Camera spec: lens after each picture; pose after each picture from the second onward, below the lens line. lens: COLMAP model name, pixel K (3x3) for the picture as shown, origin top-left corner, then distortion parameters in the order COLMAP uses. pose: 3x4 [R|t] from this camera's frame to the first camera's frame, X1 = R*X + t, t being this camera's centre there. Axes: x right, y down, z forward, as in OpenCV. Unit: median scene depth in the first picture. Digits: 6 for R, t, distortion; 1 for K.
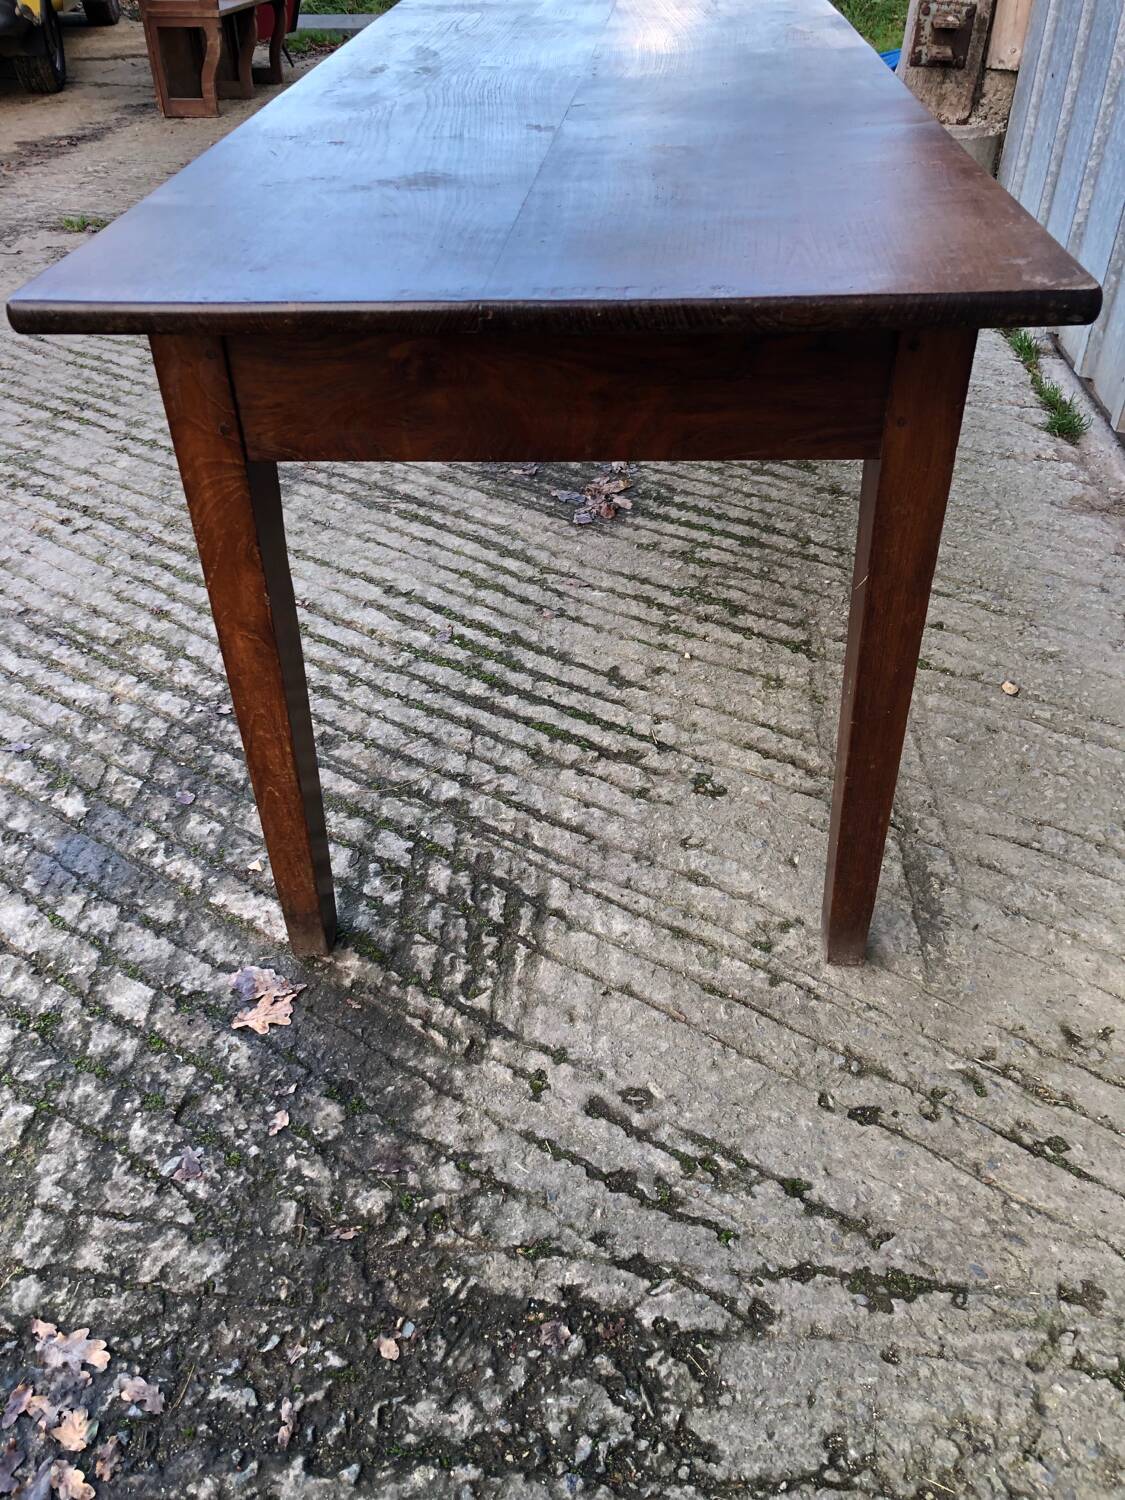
lens RADIAL K [[1217.9, 0, 576.7], [0, 1217.9, 750.1], [0, 0, 1]] dist [0.027244, -0.019304]
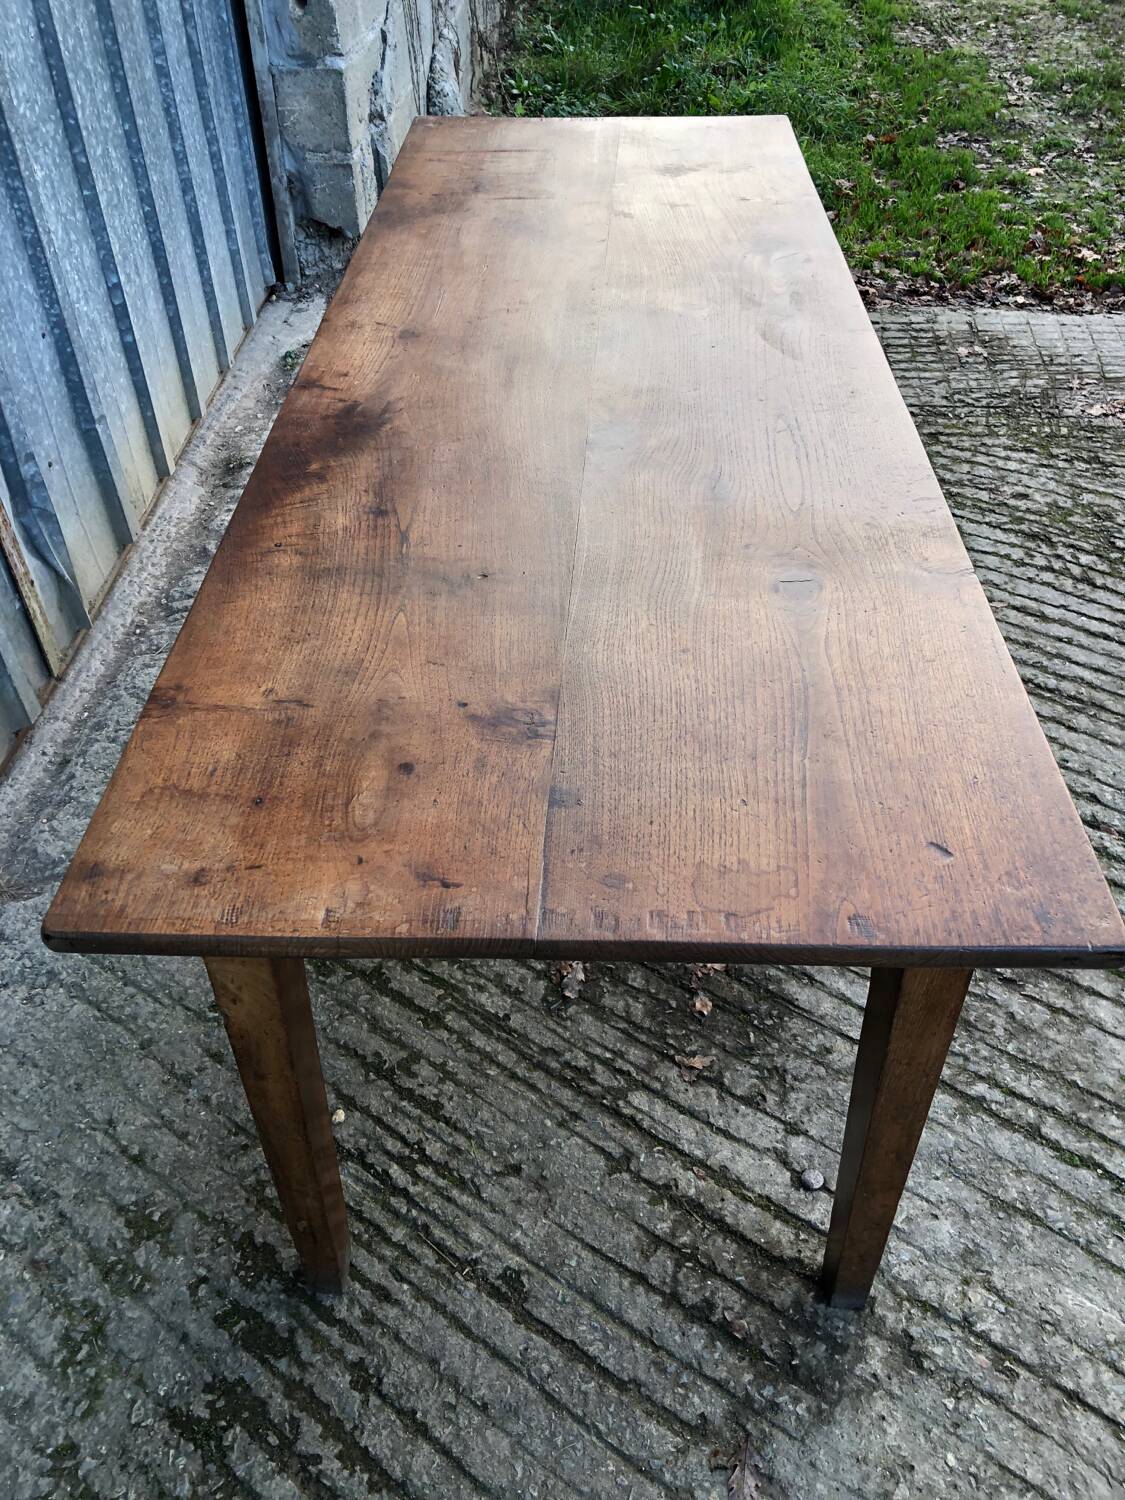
lens RADIAL K [[1217.9, 0, 552.2], [0, 1217.9, 762.0], [0, 0, 1]] dist [0.027244, -0.019304]
pose [[-0.999221, 0.035826, 0.016536, 0.044293], [0.023466, 0.202624, 0.978975, -1.359455], [0.031723, 0.978601, -0.203307, 1.437983]]
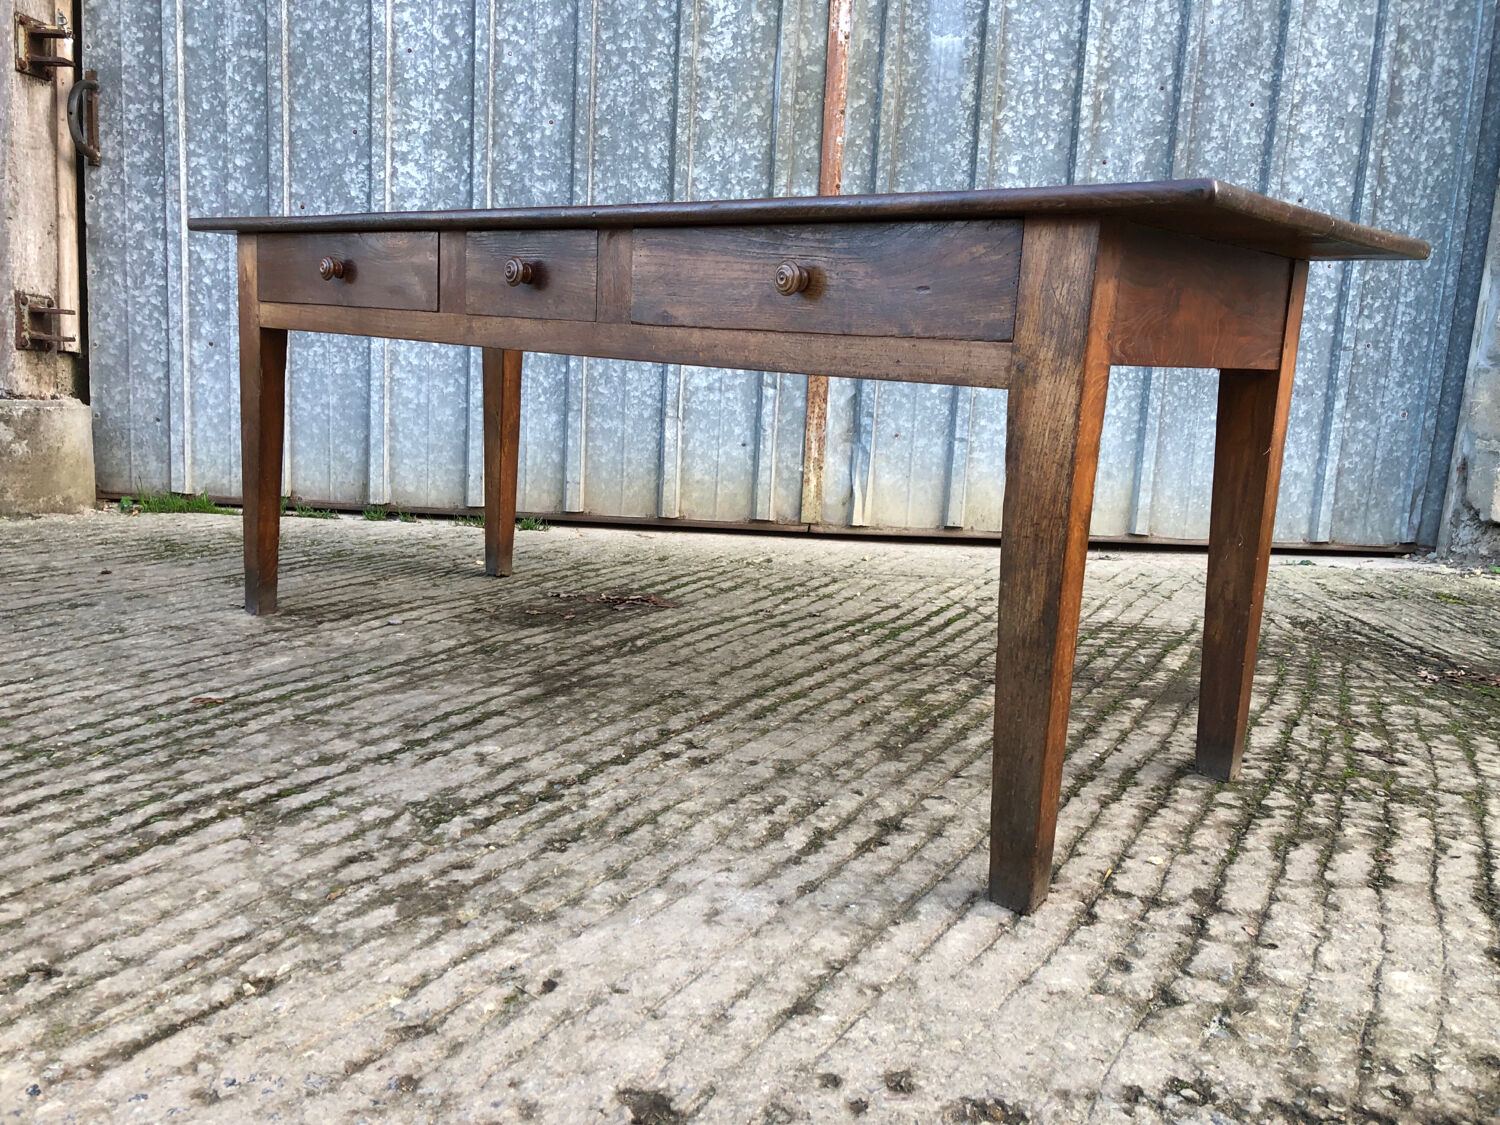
lens RADIAL K [[1217.9, 0, 751.2], [0, 1217.9, 541.1], [0, 0, 1]] dist [0.027244, -0.019304]
pose [[-0.104178, -0.157184, 0.982059, -1.552334], [0.559937, 0.806800, 0.188532, -0.551844], [-0.821960, 0.569532, 0.003962, 1.156118]]
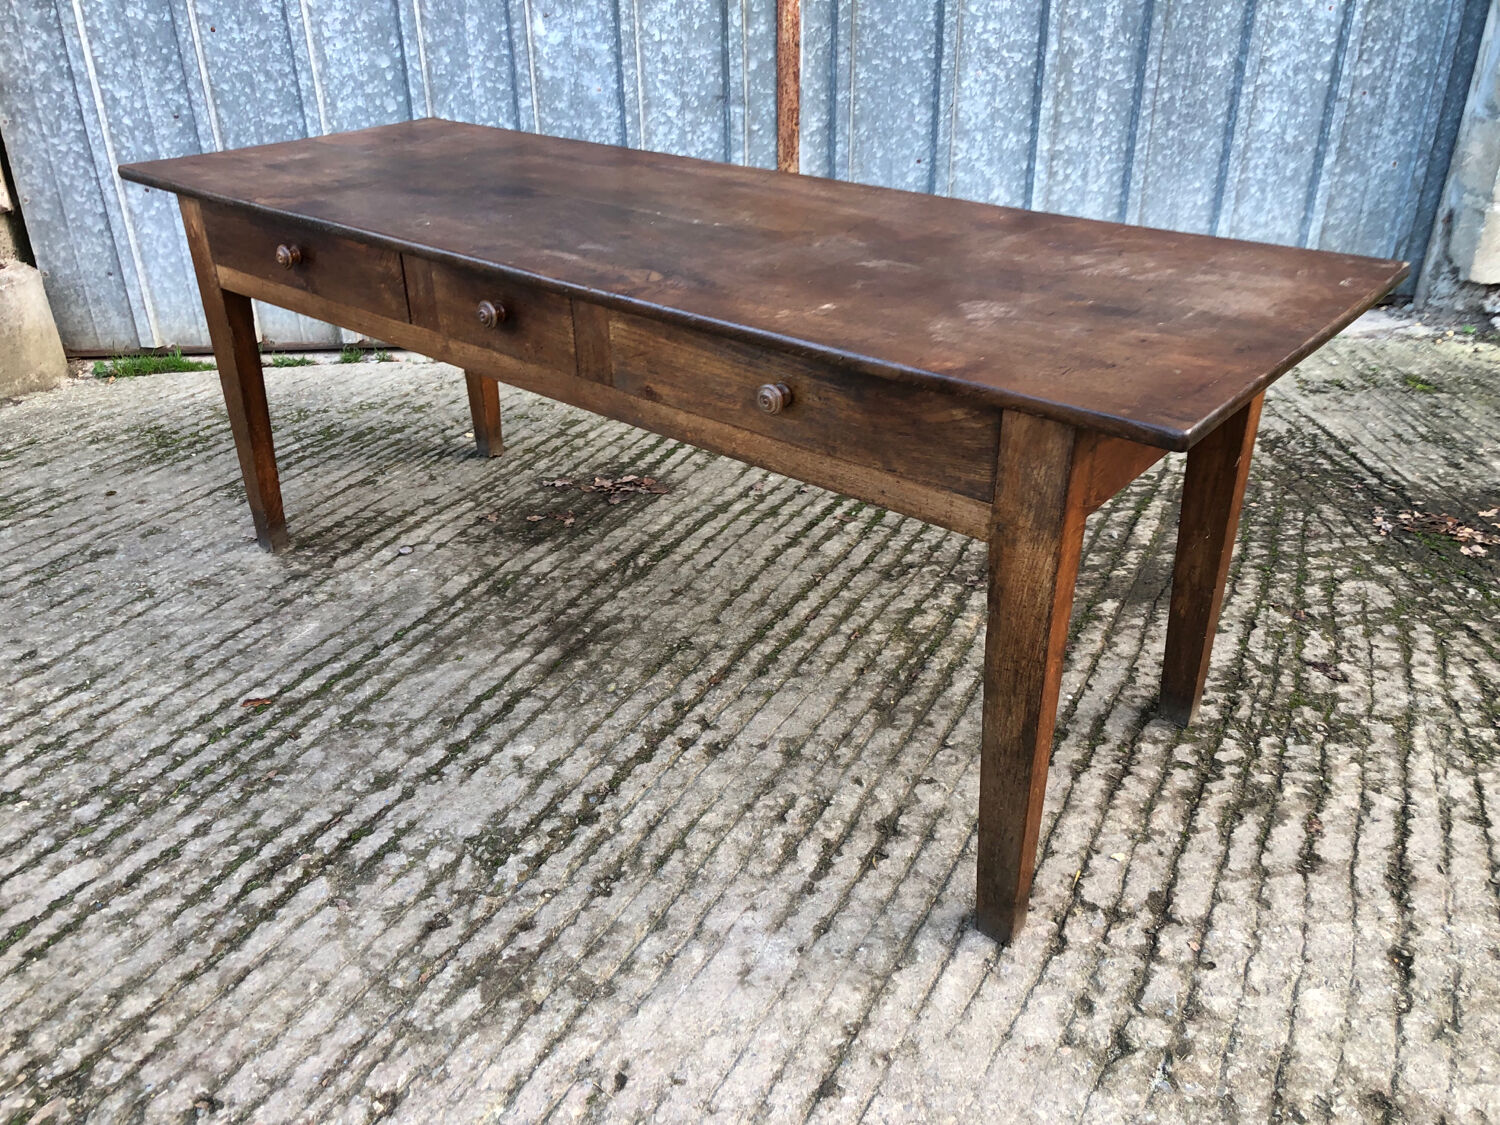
lens RADIAL K [[1217.9, 0, 746.8], [0, 1217.9, 546.8], [0, 0, 1]] dist [0.027244, -0.019304]
pose [[-0.139495, -0.451329, 0.881387, -1.495628], [0.610082, 0.661919, 0.435503, -0.839355], [-0.779963, 0.598468, 0.183013, 0.954100]]
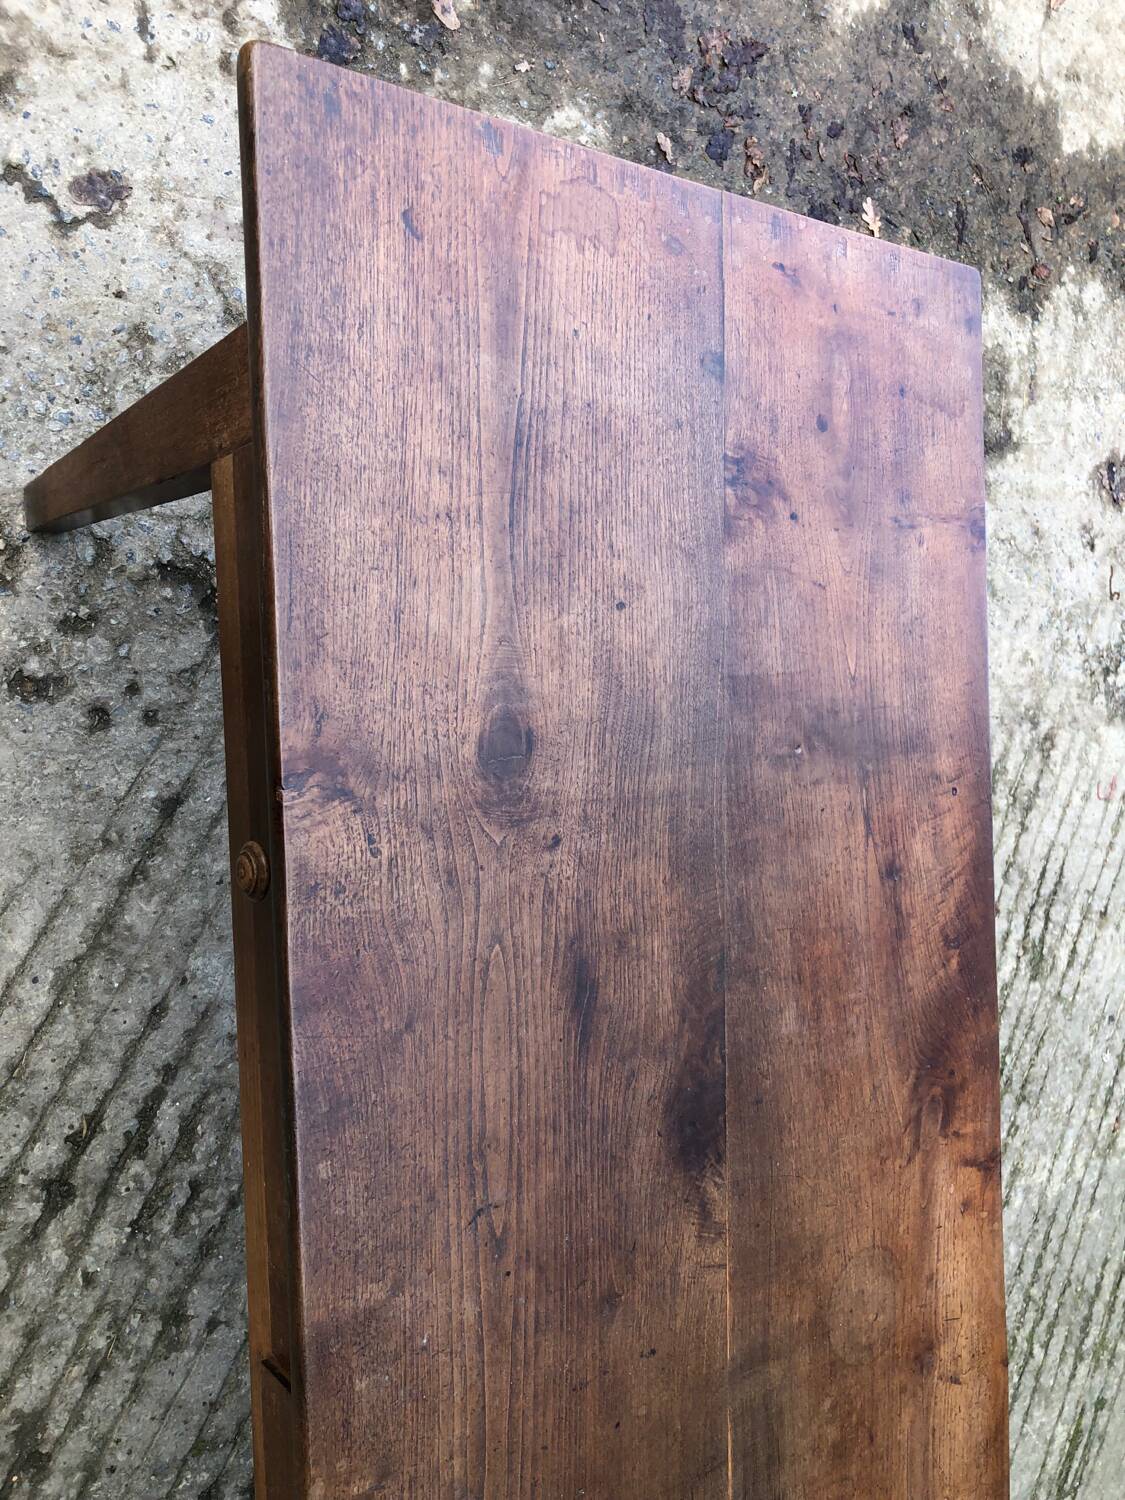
lens RADIAL K [[1217.9, 0, 566.2], [0, 1217.9, 753.2], [0, 0, 1]] dist [0.027244, -0.019304]
pose [[0.078974, 0.991848, 0.100005, -1.041276], [-0.948115, 0.043741, 0.314903, -0.736069], [0.307962, -0.119686, 0.943841, 0.568606]]
